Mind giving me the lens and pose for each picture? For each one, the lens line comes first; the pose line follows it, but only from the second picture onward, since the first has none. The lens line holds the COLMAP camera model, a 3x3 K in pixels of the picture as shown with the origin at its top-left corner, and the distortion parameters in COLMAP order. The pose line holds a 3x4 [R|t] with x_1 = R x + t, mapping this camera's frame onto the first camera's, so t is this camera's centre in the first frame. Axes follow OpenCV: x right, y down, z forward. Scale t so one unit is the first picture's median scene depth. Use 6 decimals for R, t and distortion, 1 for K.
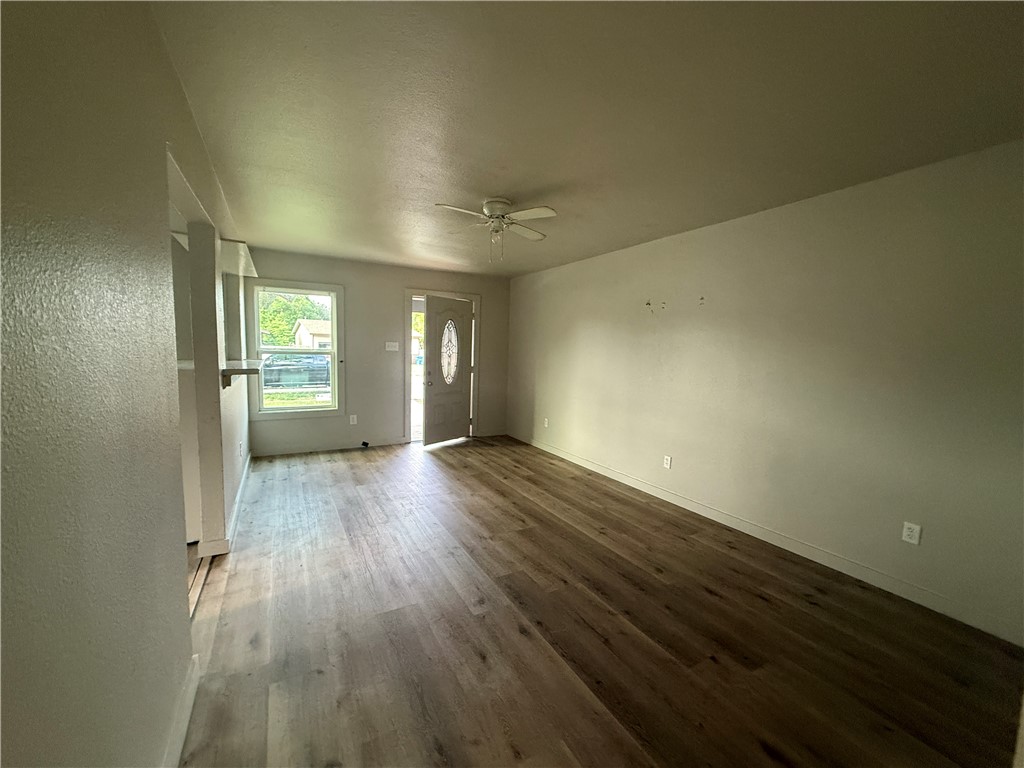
lens RADIAL K [[406.0, 0, 509.1], [0, 406.0, 385.4], [0, 0, 1]] dist [-0.001535, -0.000041]
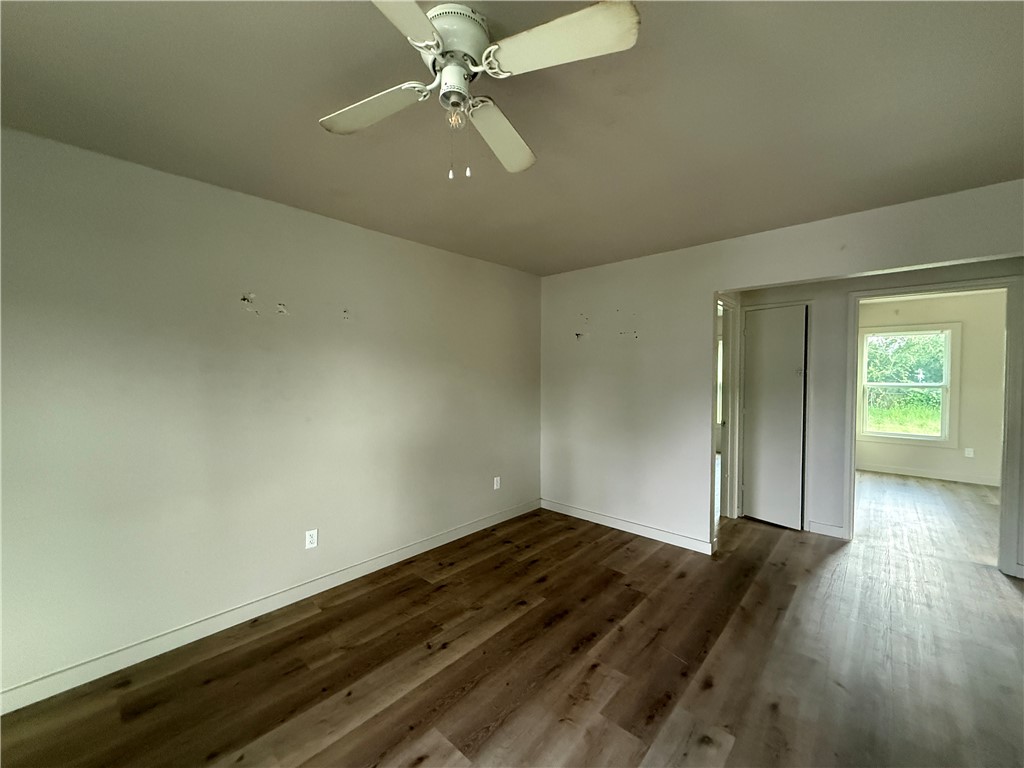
lens RADIAL K [[406.0, 0, 509.1], [0, 406.0, 385.4], [0, 0, 1]] dist [-0.001535, -0.000041]
pose [[-0.308753, -0.053122, 0.949658, -0.460473], [0.079780, 0.993474, 0.081511, -0.129357], [-0.947790, 0.100930, -0.302500, 1.129809]]
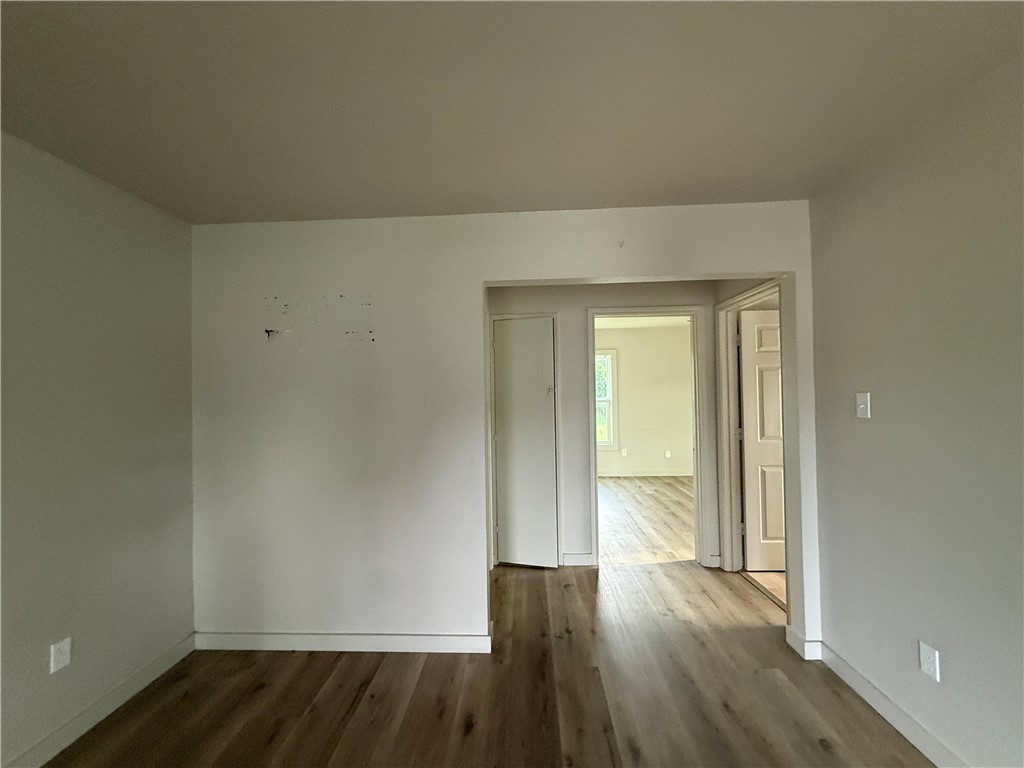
lens RADIAL K [[406.0, 0, 509.1], [0, 406.0, 385.4], [0, 0, 1]] dist [-0.001535, -0.000041]
pose [[-0.848629, -0.003149, 0.528979, -0.050443], [0.044531, 0.996008, 0.077369, -0.104119], [-0.527111, 0.089214, -0.845101, 0.915563]]
